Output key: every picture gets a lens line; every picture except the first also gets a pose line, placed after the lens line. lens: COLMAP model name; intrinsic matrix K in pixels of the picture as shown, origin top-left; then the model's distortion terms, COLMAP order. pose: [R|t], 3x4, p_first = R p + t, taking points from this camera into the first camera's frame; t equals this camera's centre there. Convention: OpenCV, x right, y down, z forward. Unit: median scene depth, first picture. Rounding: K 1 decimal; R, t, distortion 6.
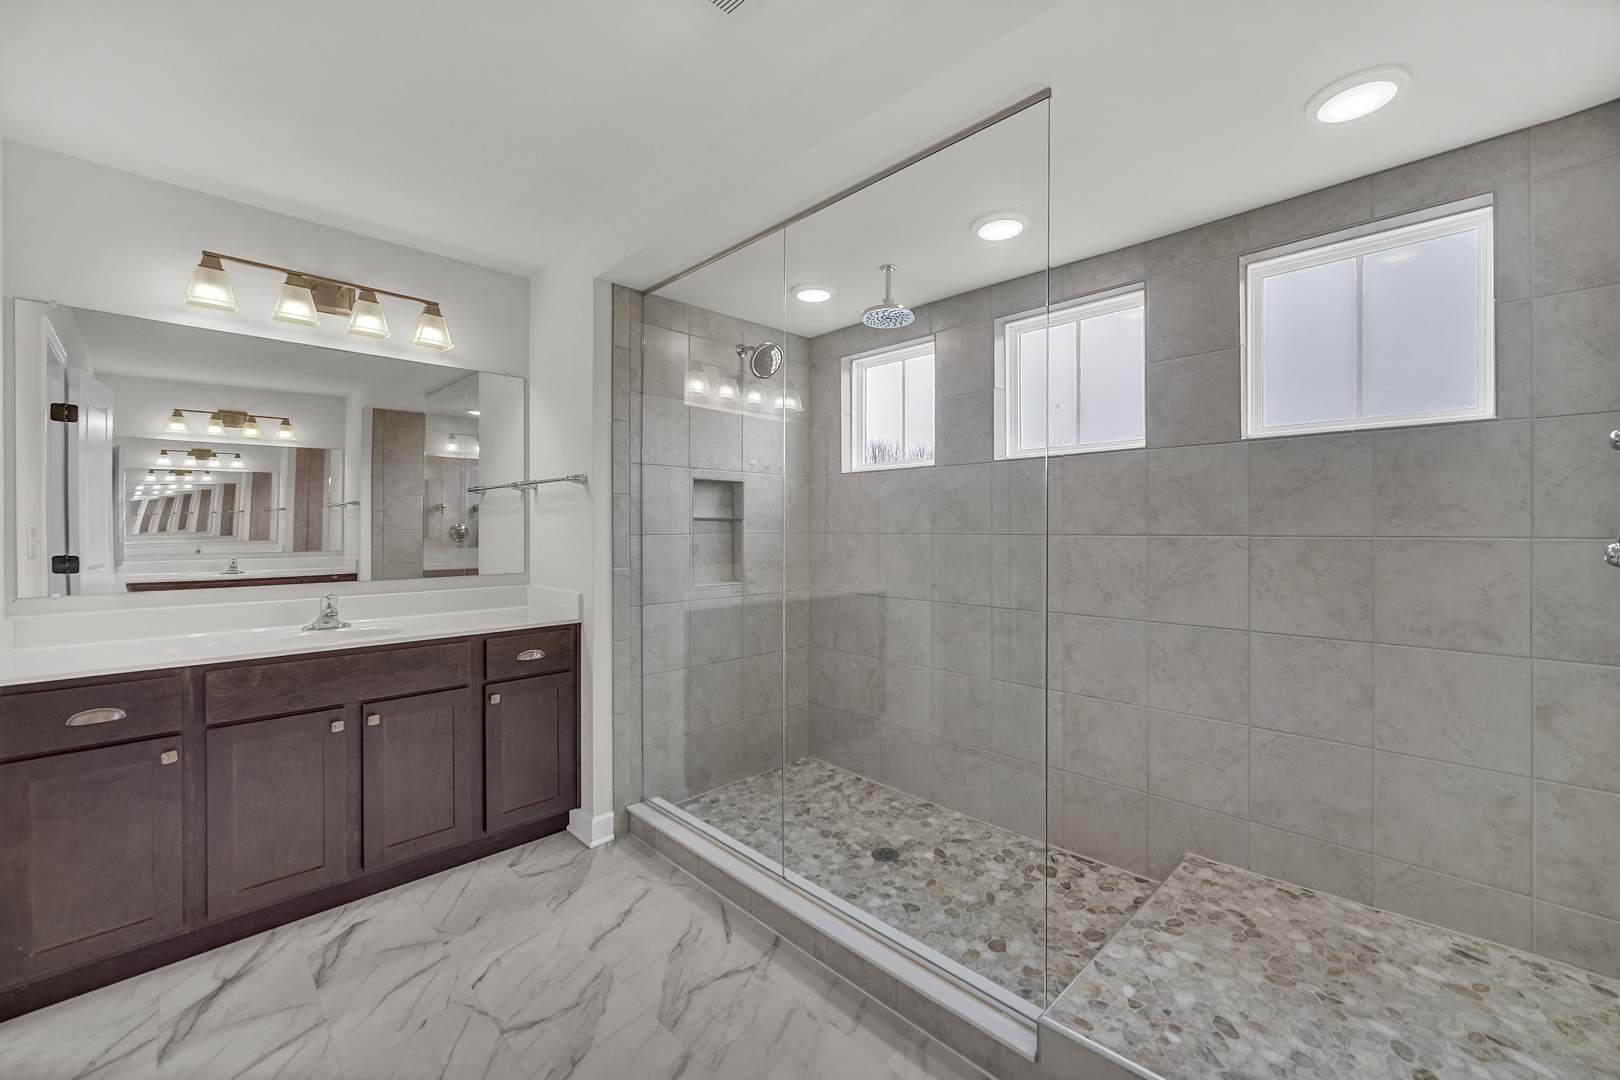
lens RADIAL K [[651.9, 0, 801.4], [0, 651.9, 521.4], [0, 0, 1]] dist [-0.000984, -0.000022]
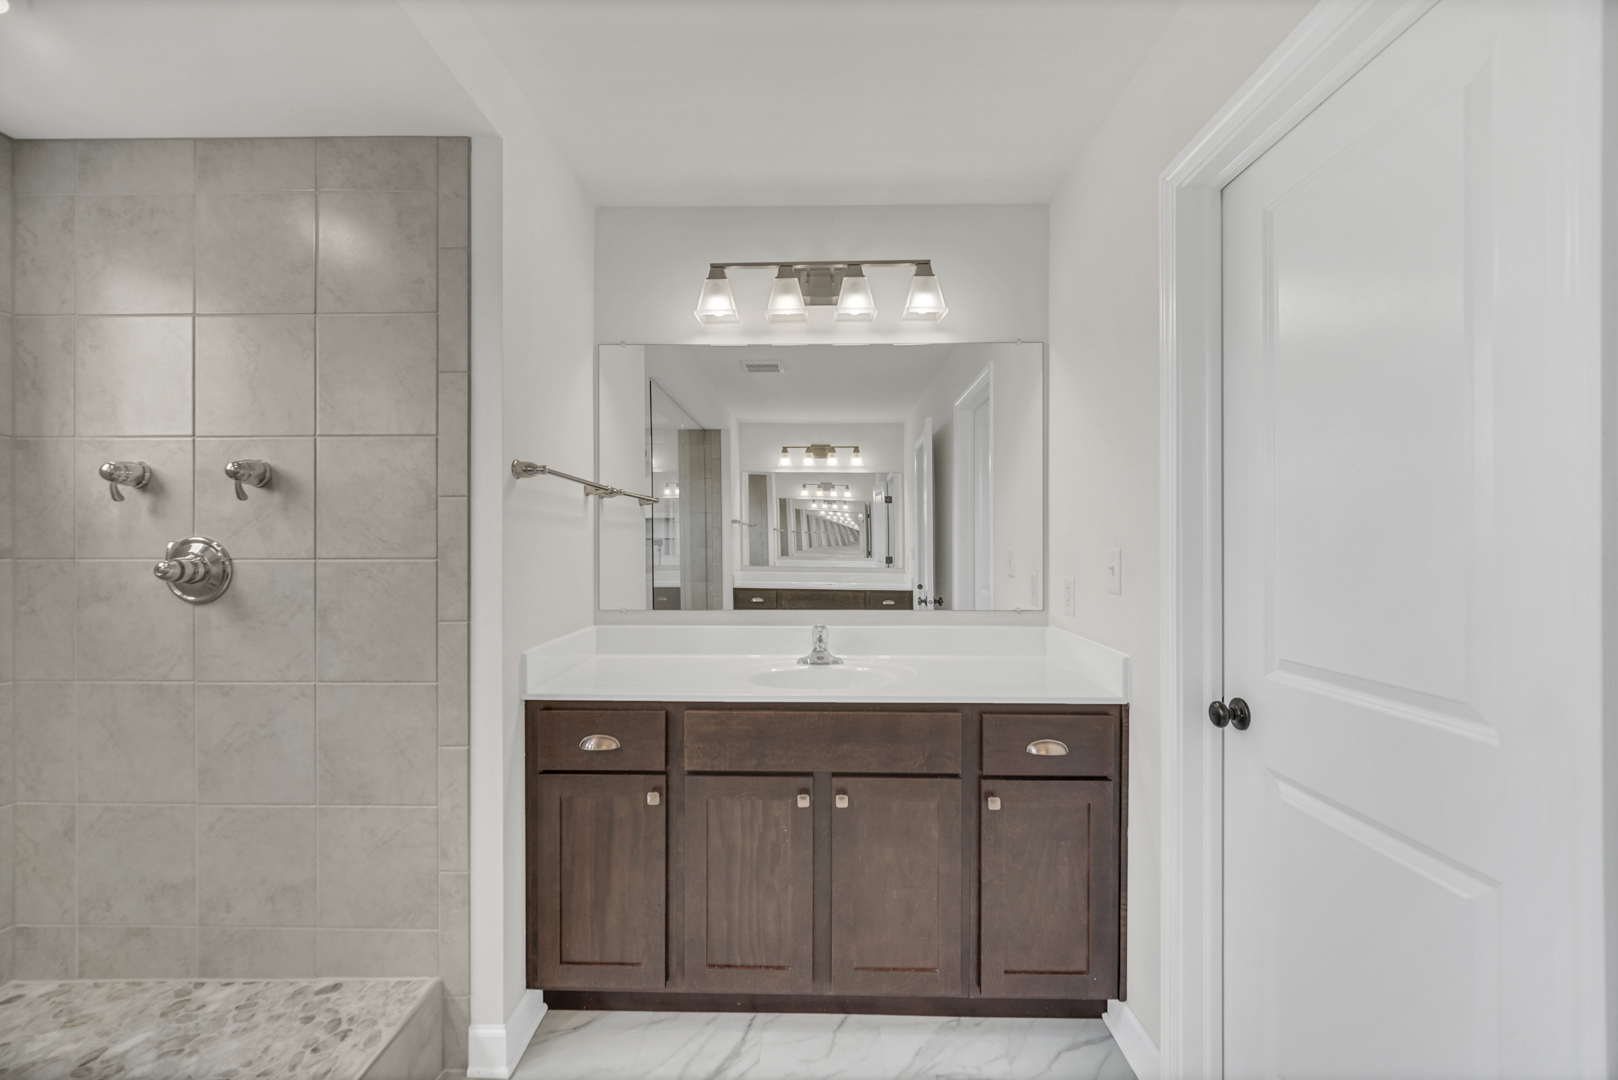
lens RADIAL K [[635.1, 0, 804.4], [0, 635.1, 529.6], [0, 0, 1]] dist [-0.038253, -0.000061]
pose [[0.690437, -0.015391, -0.723229, -0.126435], [0.010996, 0.999881, -0.010781, -0.003759], [0.723309, -0.000509, 0.690525, 0.392785]]
